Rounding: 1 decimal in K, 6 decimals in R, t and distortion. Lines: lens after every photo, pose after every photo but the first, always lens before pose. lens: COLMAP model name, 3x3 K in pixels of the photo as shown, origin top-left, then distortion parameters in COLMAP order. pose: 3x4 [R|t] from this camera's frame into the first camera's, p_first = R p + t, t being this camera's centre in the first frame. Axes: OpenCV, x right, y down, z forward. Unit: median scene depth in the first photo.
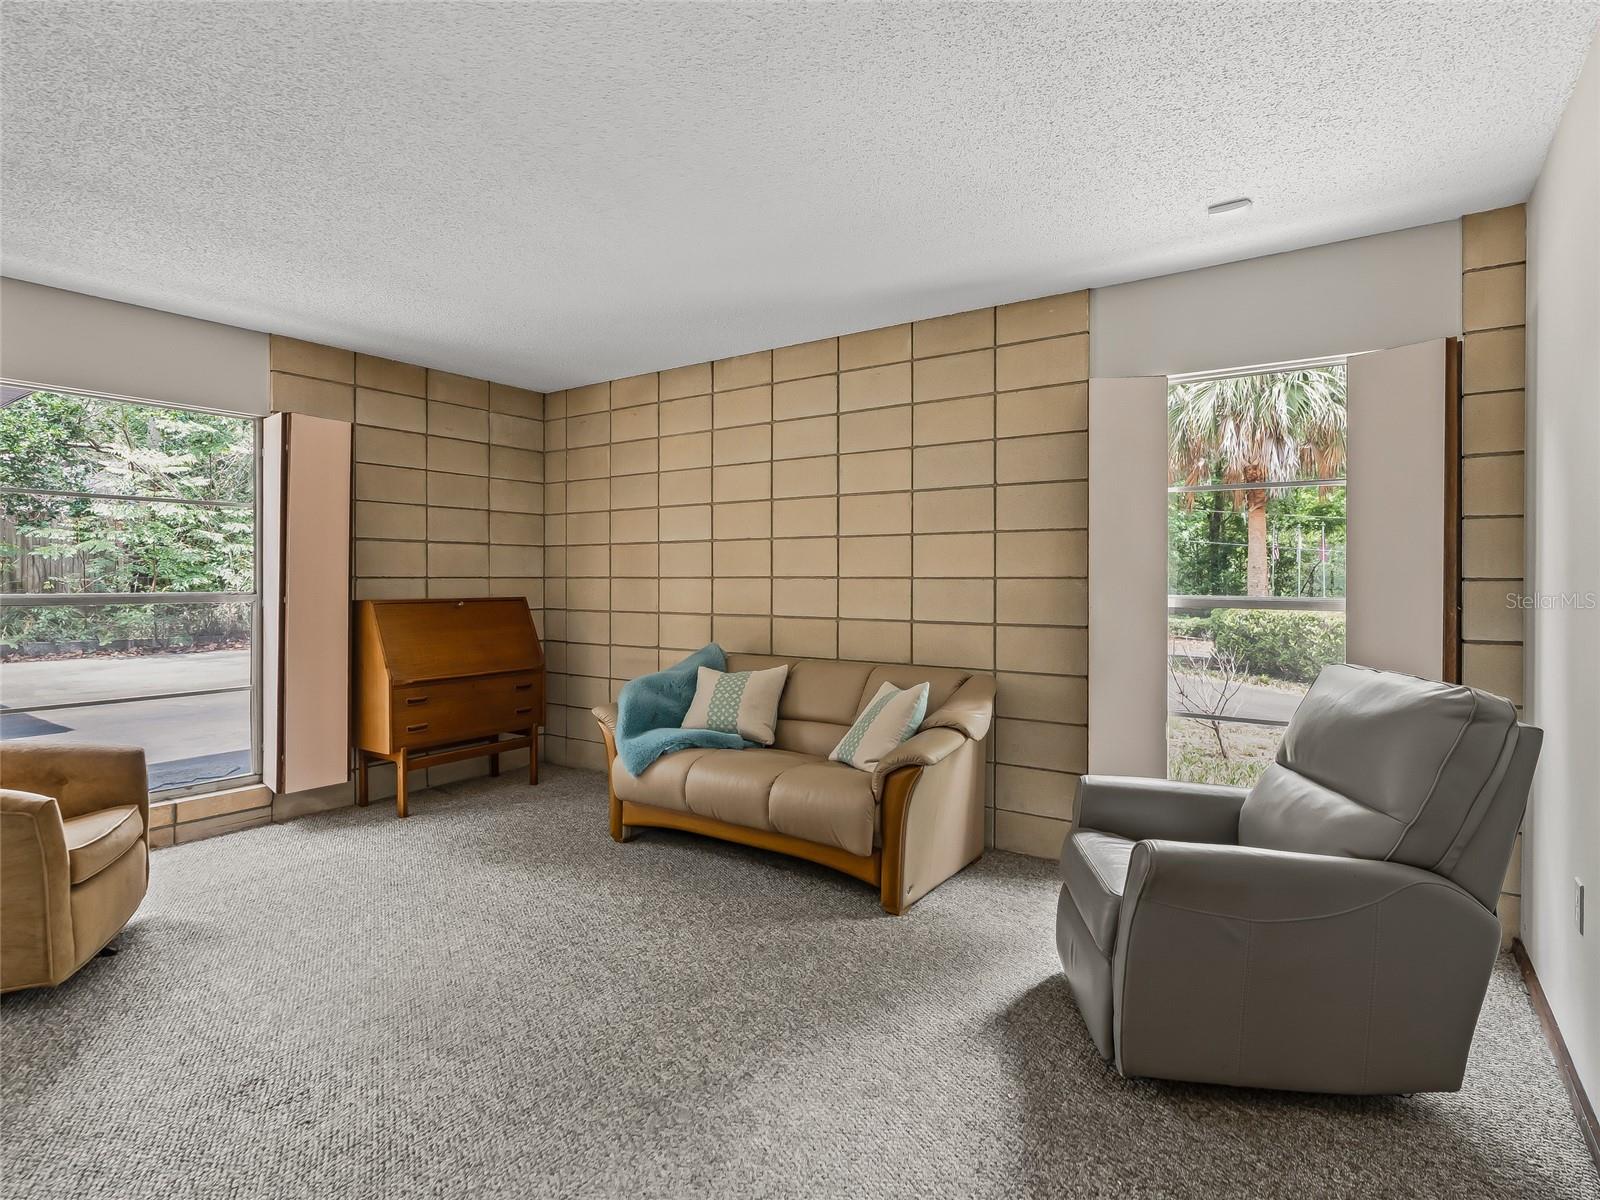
lens RADIAL K [[815.5, 0, 794.9], [0, 815.5, 592.5], [0, 0, 1]] dist [-0.018506, 0.004563]
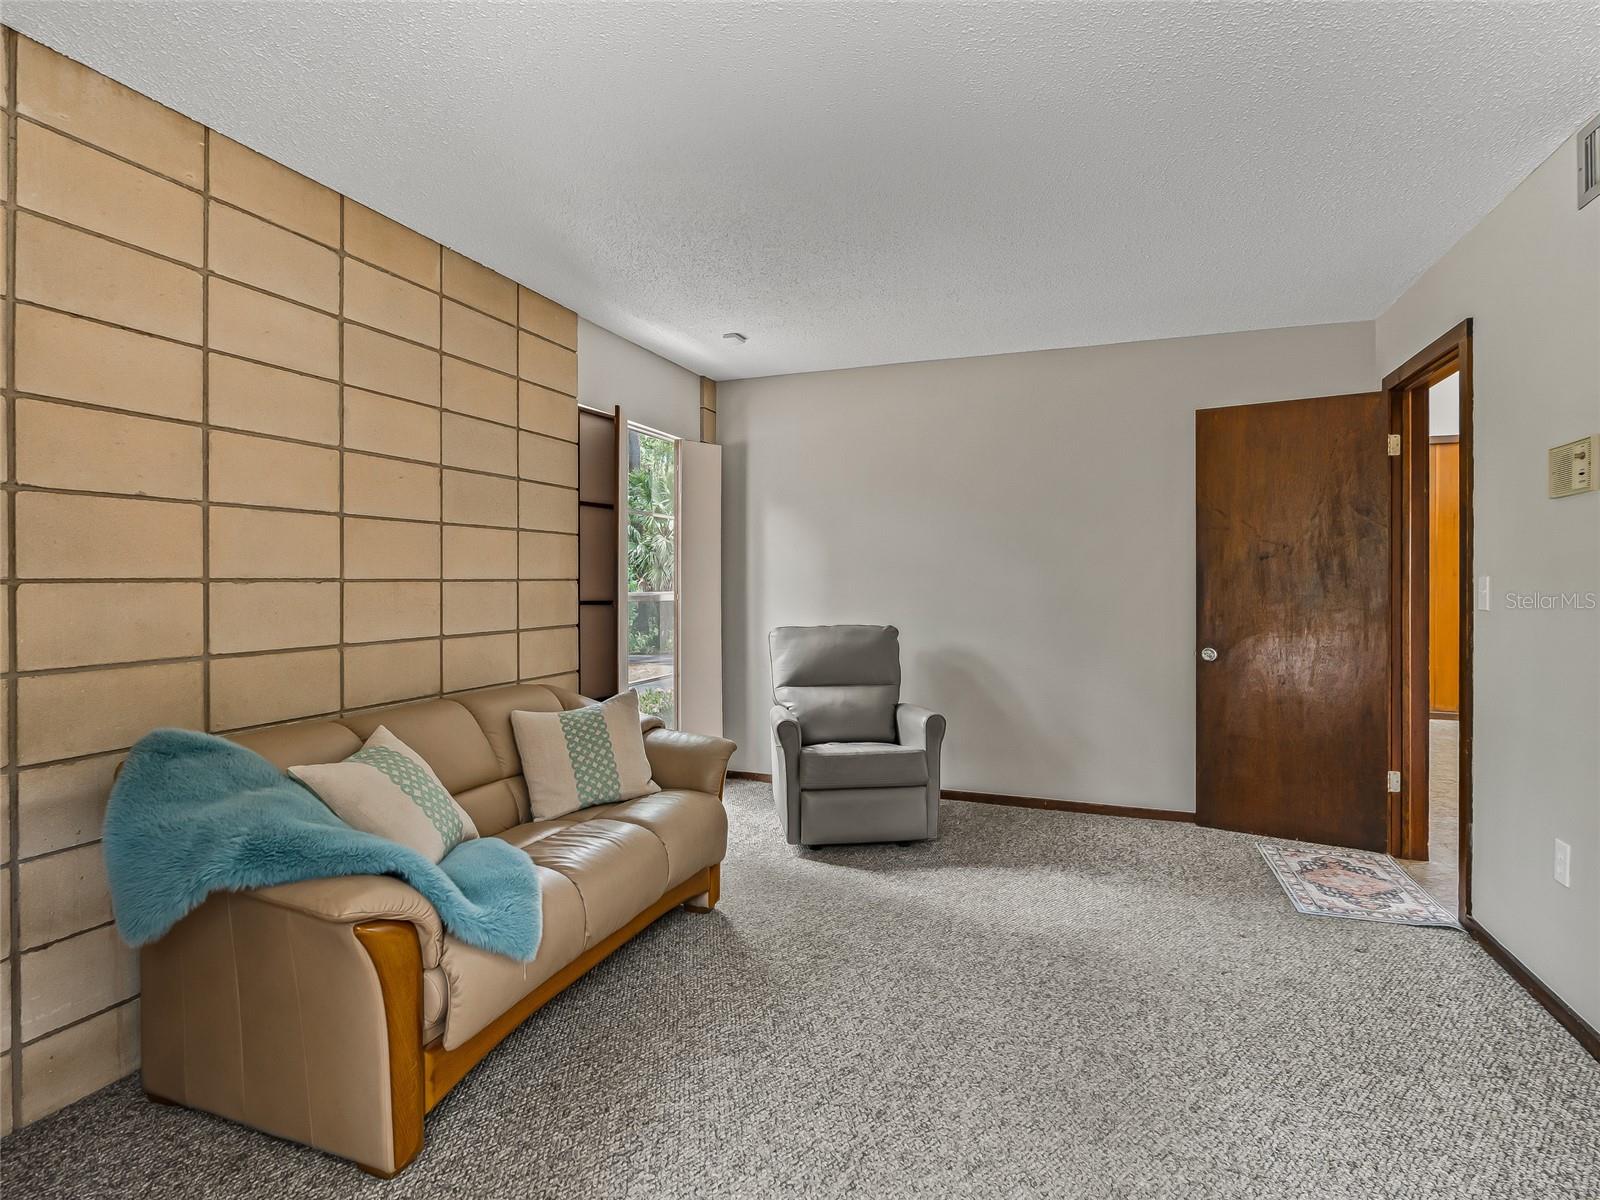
lens RADIAL K [[815.5, 0, 793.7], [0, 815.5, 597.3], [0, 0, 1]] dist [-0.018506, 0.004563]
pose [[-0.240823, -0.024512, 0.970259, -0.676457], [0.014378, 0.999481, 0.028819, -0.019304], [-0.970463, 0.020891, -0.240346, 0.867378]]
